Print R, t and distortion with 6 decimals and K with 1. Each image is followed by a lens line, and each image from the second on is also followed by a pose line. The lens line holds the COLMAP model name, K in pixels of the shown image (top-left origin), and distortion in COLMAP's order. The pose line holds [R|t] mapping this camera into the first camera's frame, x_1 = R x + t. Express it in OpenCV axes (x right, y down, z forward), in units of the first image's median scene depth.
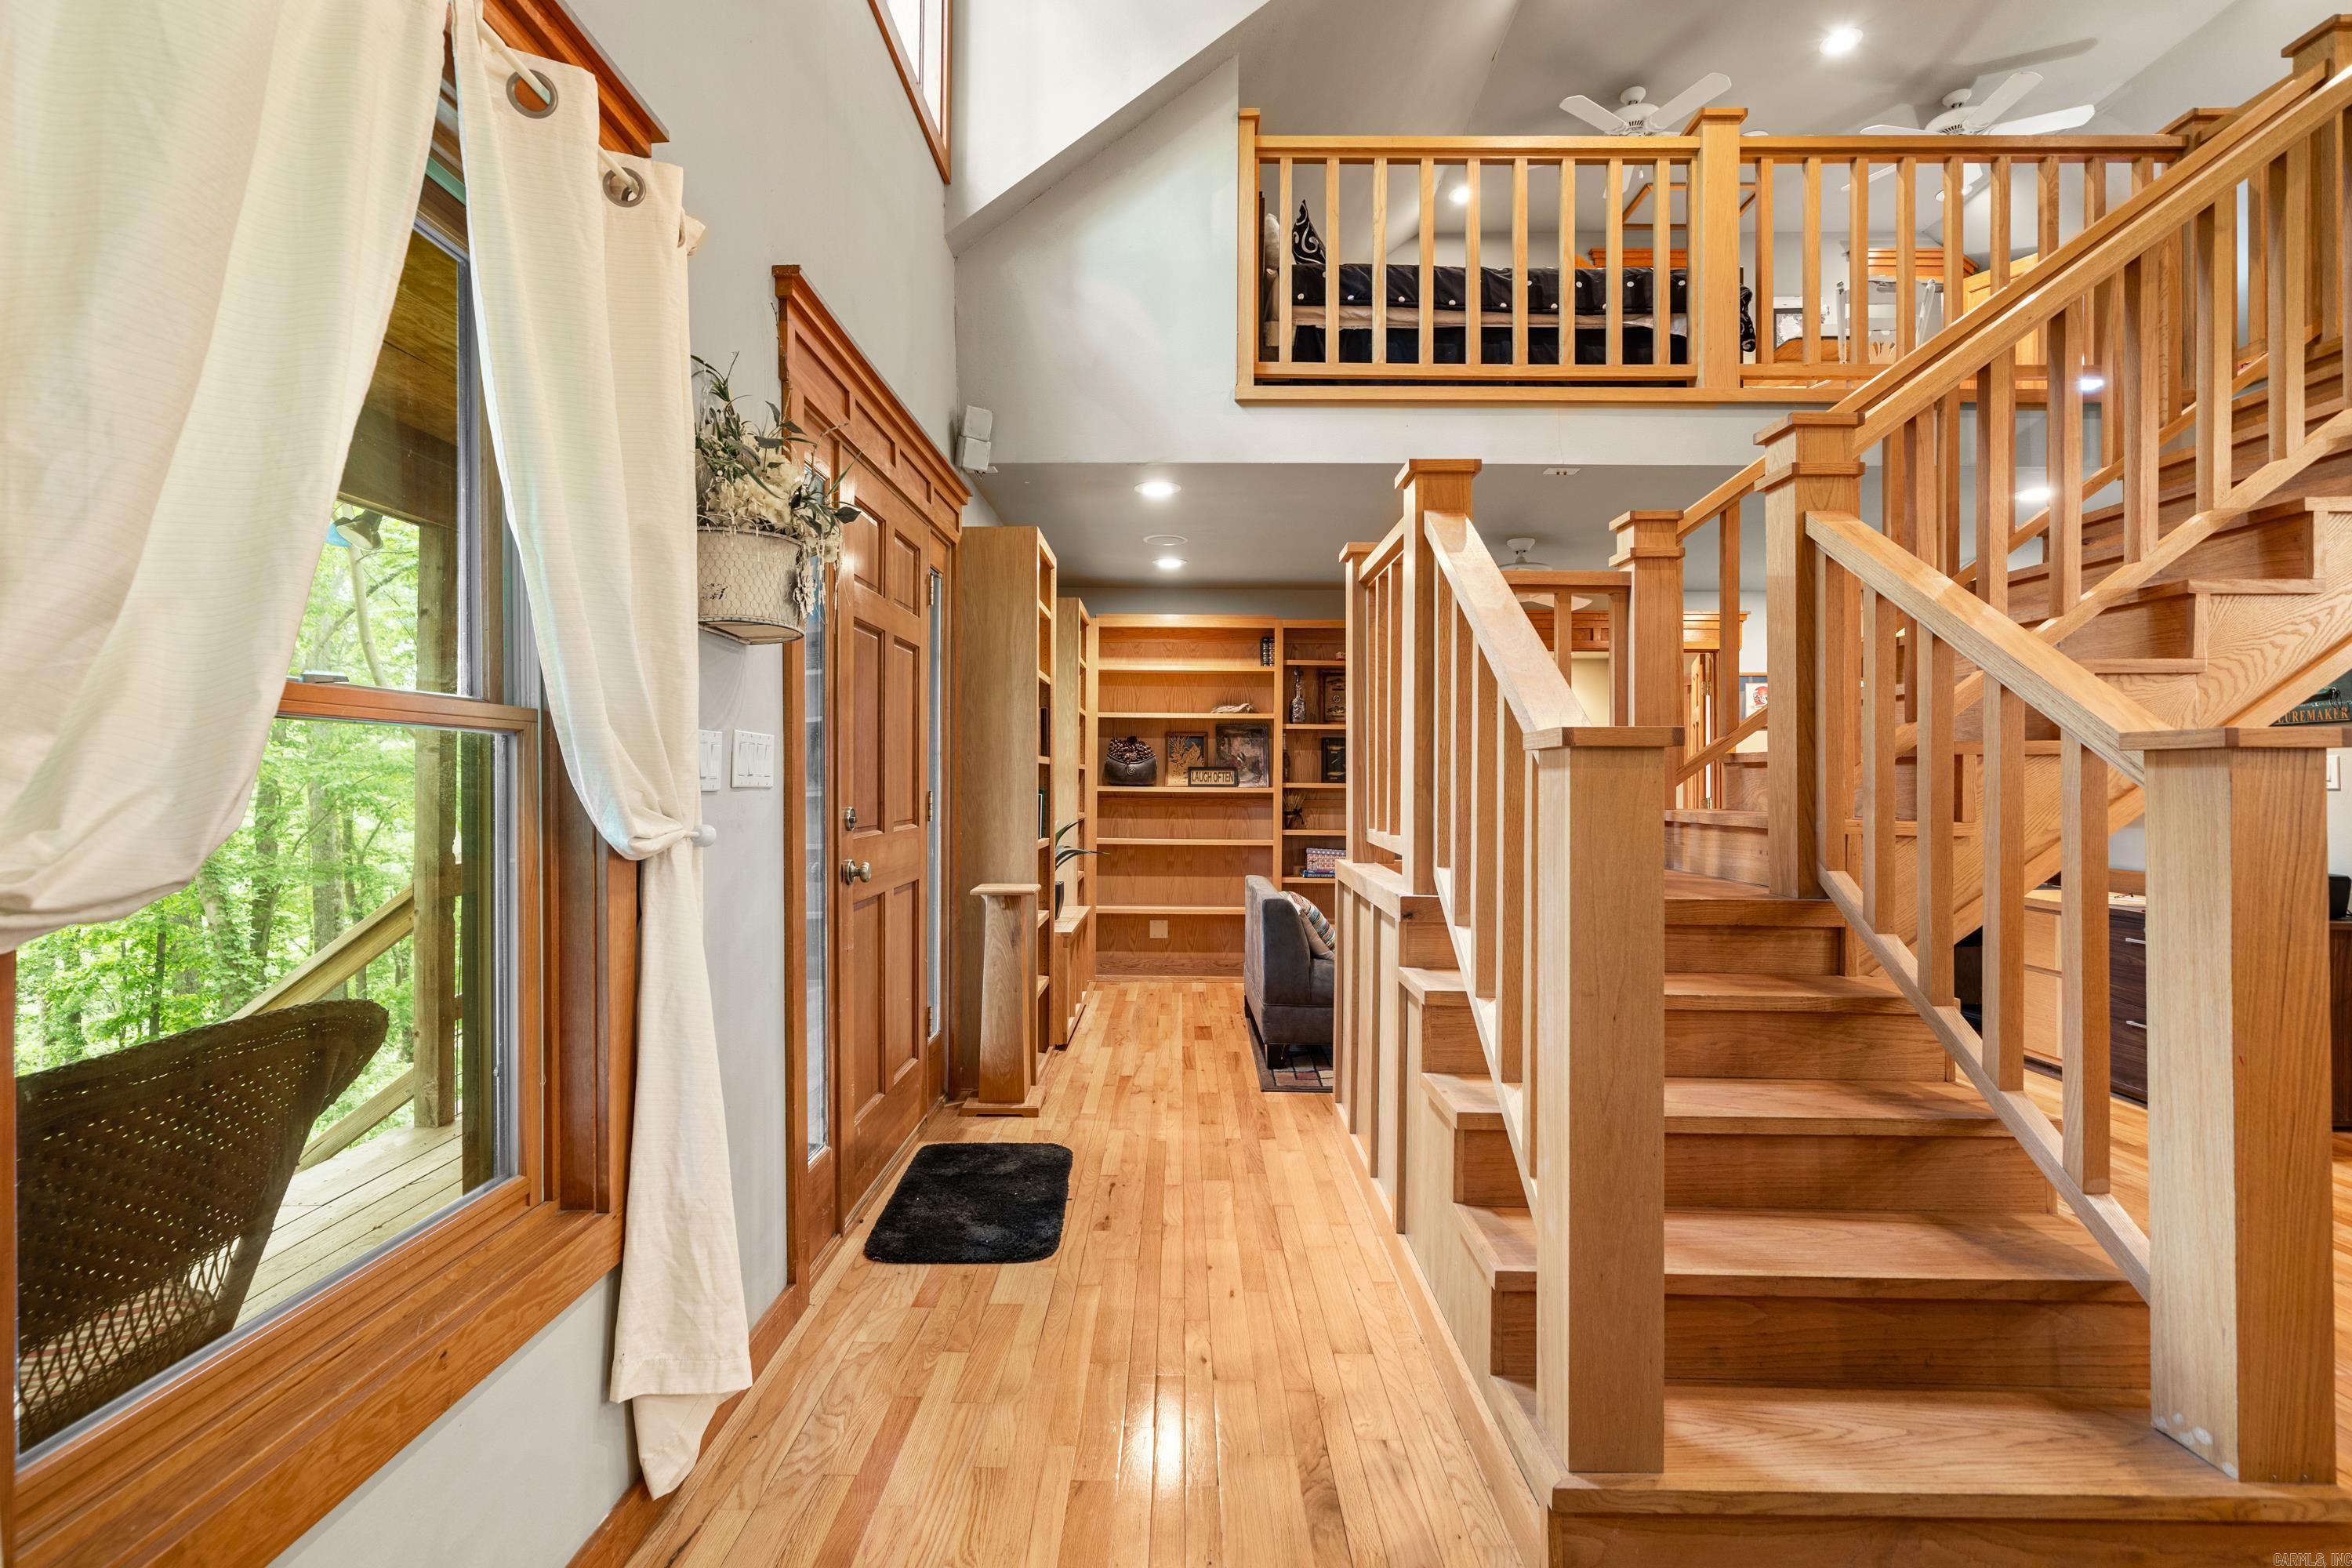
lens RADIAL K [[1076.2, 0, 1170.2], [0, 1076.2, 774.1], [0, 0, 1]] dist [-0.001702, -0.000206]
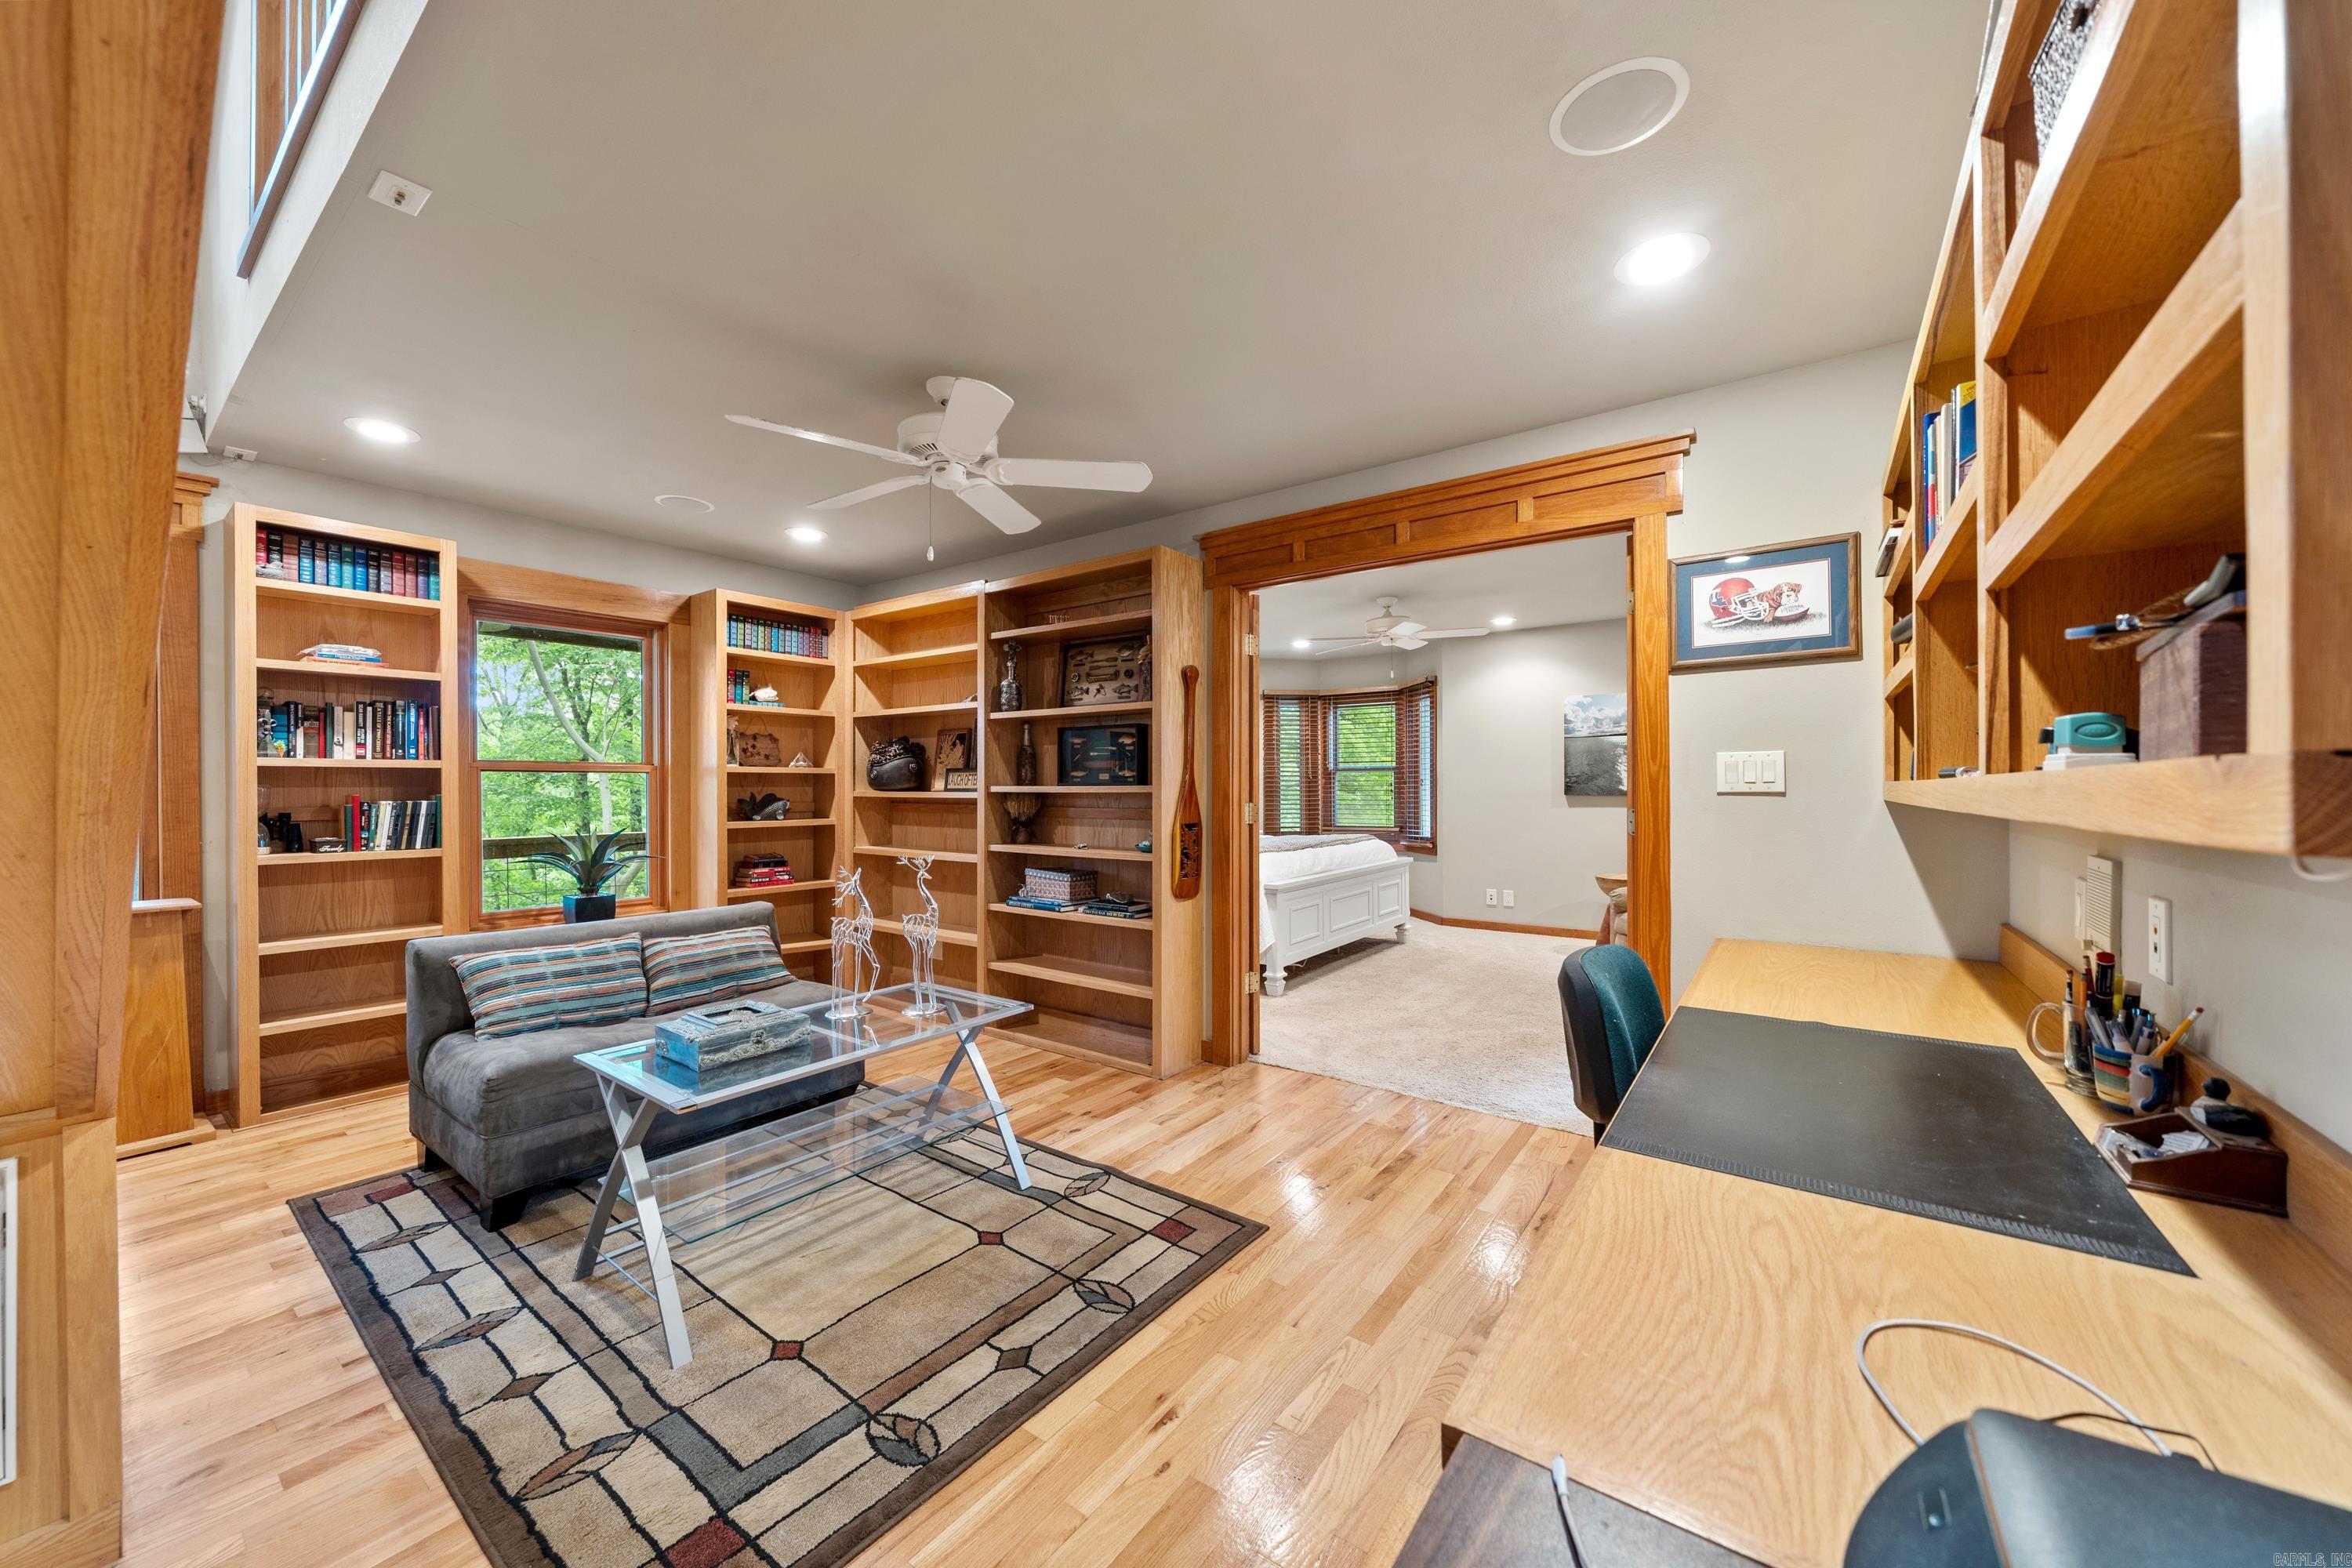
lens RADIAL K [[840.3, 0, 1188.0], [0, 840.3, 793.1], [0, 0, 1]] dist [-0.003026, -0.000148]
pose [[0.824404, -0.010849, -0.565898, 0.872559], [0.016713, 0.999847, 0.005179, 0.020899], [0.565755, -0.013728, 0.824459, 0.836124]]
